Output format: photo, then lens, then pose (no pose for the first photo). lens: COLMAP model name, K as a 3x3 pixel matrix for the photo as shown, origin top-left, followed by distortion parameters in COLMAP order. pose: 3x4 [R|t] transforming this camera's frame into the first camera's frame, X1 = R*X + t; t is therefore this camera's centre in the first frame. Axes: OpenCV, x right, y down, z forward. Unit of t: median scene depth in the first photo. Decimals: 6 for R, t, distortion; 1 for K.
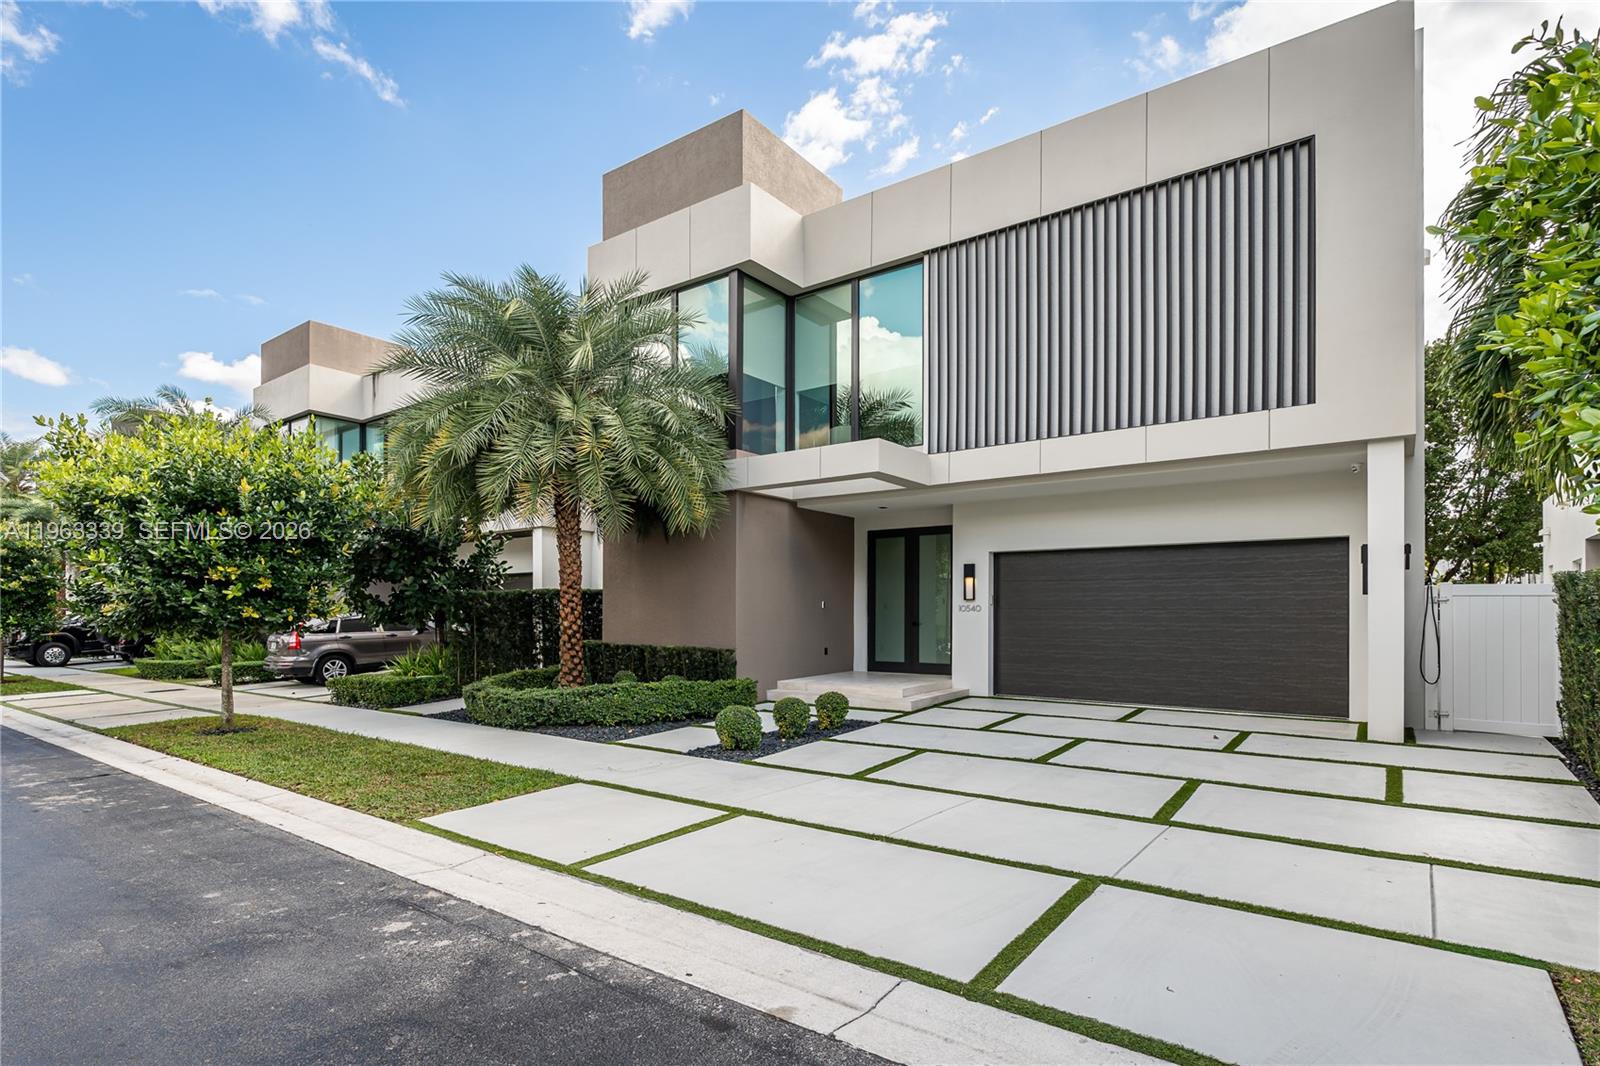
lens RADIAL K [[777.3, 0, 800.7], [0, 777.3, 610.7], [0, 0, 1]] dist [-0.000663, -0.000277]
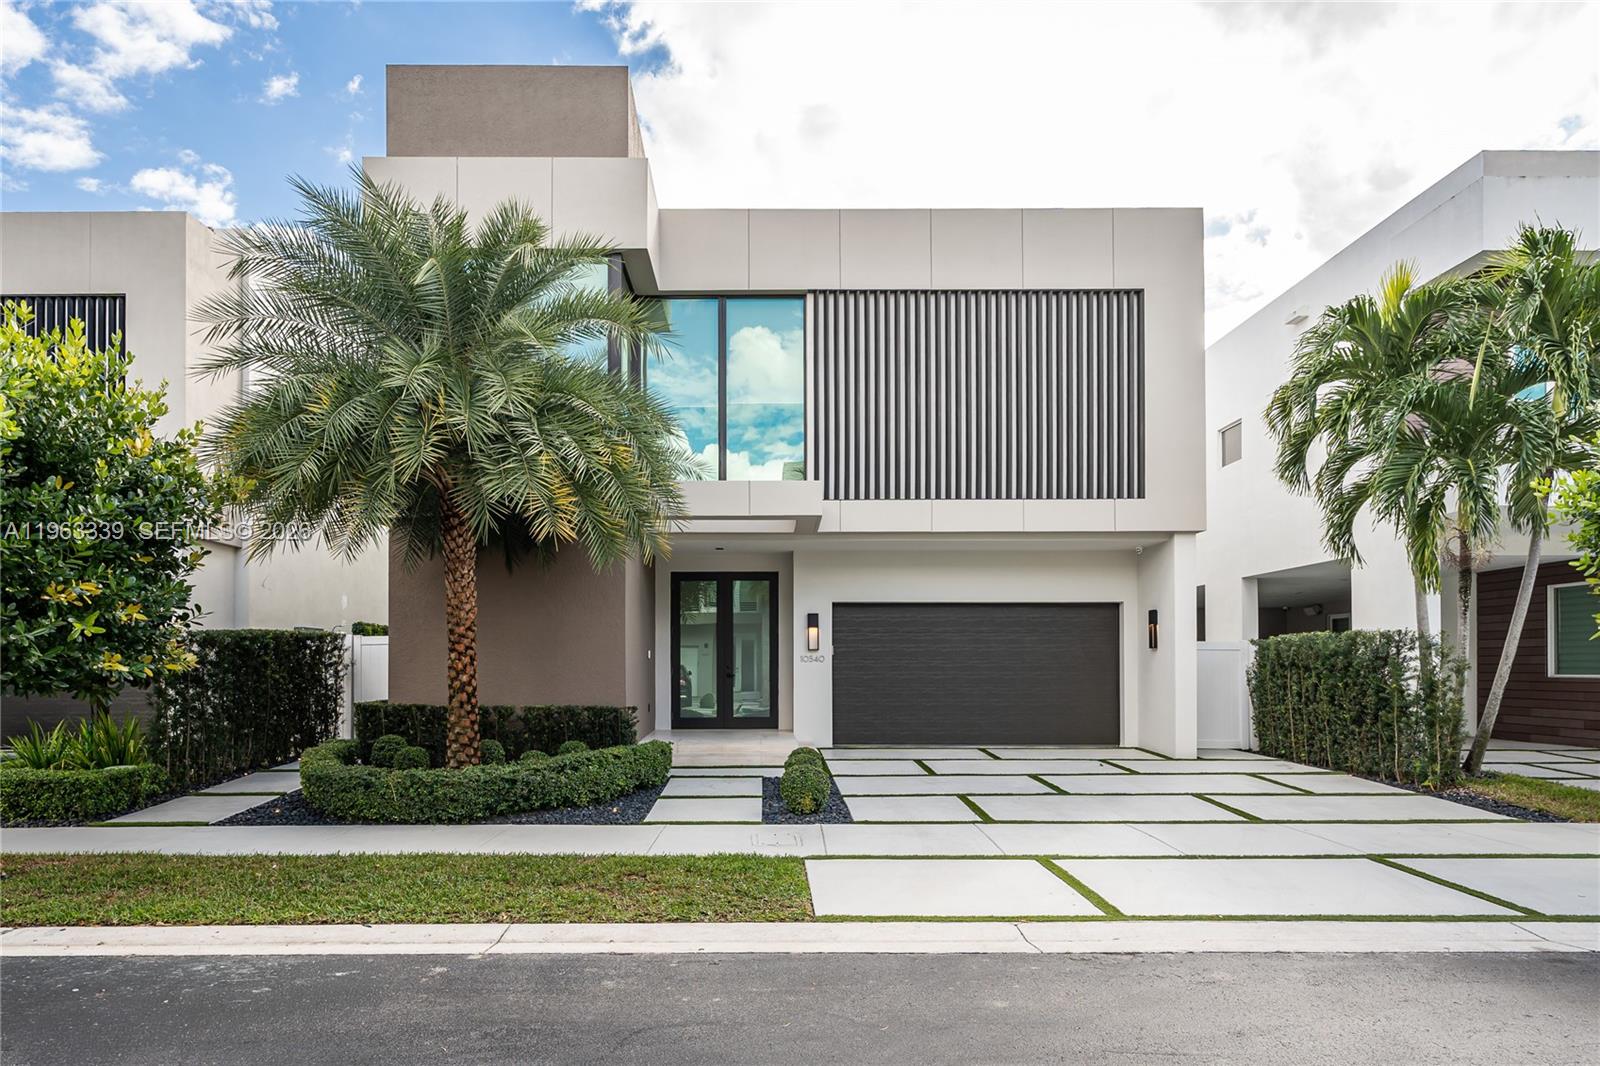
lens RADIAL K [[884.9, 0, 796.7], [0, 884.9, 658.1], [0, 0, 1]] dist [-0.000062, 0.000480]
pose [[0.809104, 0.001930, 0.587662, -0.501540], [0.001286, 0.999986, -0.005054, 0.002025], [-0.587664, 0.004845, 0.809091, 0.120873]]
